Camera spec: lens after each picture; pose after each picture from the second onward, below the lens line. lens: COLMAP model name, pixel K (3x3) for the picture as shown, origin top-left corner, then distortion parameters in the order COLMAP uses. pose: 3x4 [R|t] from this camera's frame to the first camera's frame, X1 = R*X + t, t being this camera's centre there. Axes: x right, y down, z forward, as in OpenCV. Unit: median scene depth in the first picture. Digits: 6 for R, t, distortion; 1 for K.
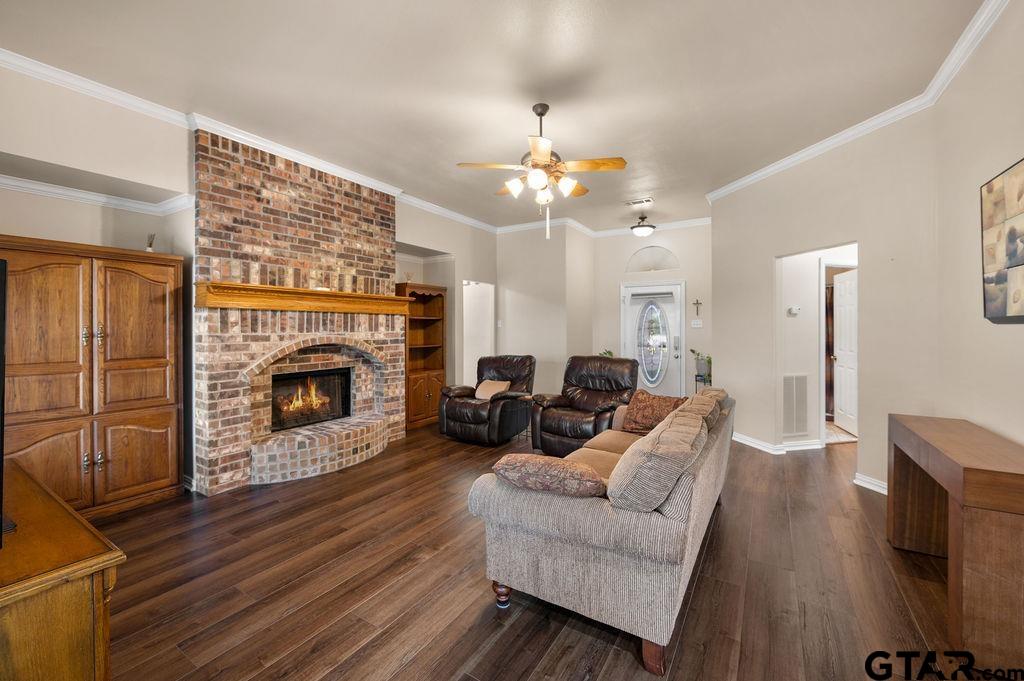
lens RADIAL K [[414.5, 0, 519.6], [0, 414.5, 328.5], [0, 0, 1]] dist [0.000757, 0.000030]
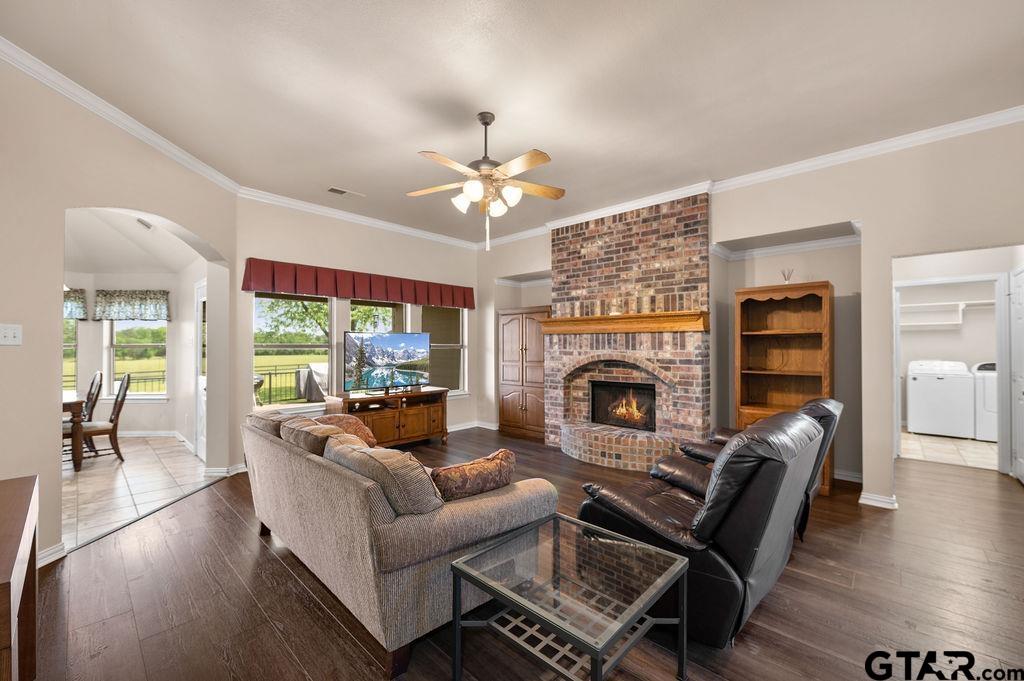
lens RADIAL K [[405.2, 0, 509.6], [0, 405.2, 345.2], [0, 0, 1]] dist [0.001163, 0.000099]
pose [[-0.201507, -0.000752, -0.979487, 0.723530], [-0.003879, 0.999992, 0.000031, -0.003411], [0.979479, 0.003805, -0.201509, 0.938904]]
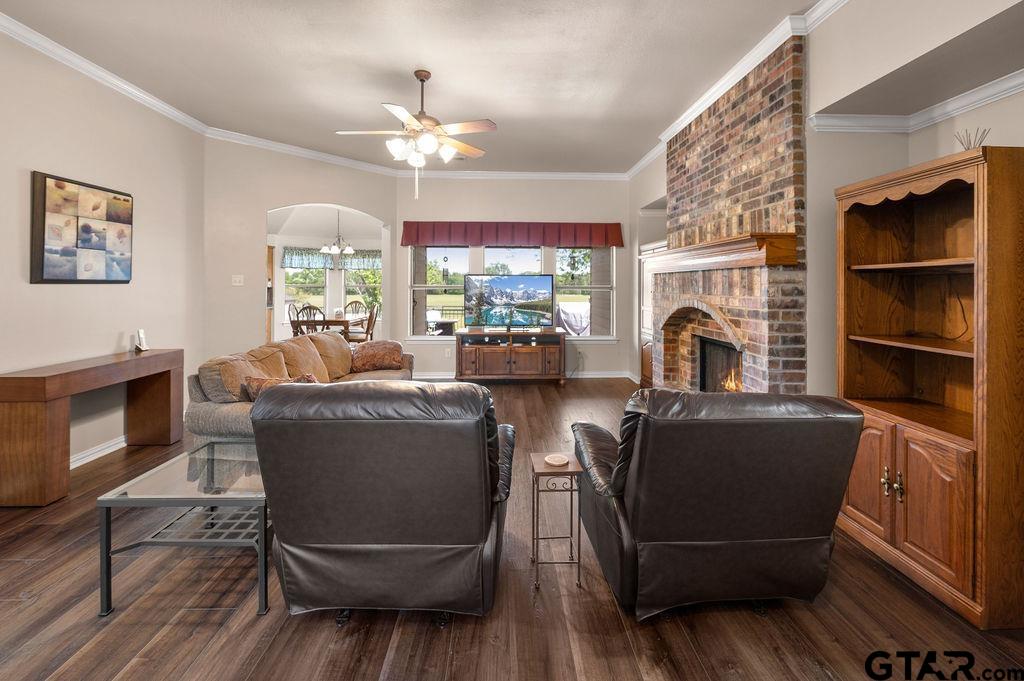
lens RADIAL K [[418.6, 0, 518.1], [0, 418.6, 285.5], [0, 0, 1]] dist [-0.000624, -0.000062]
pose [[-0.826856, -0.002547, -0.562408, 0.330682], [-0.005542, 0.999978, 0.003620, -0.009920], [0.562387, 0.006110, -0.826852, 1.503886]]
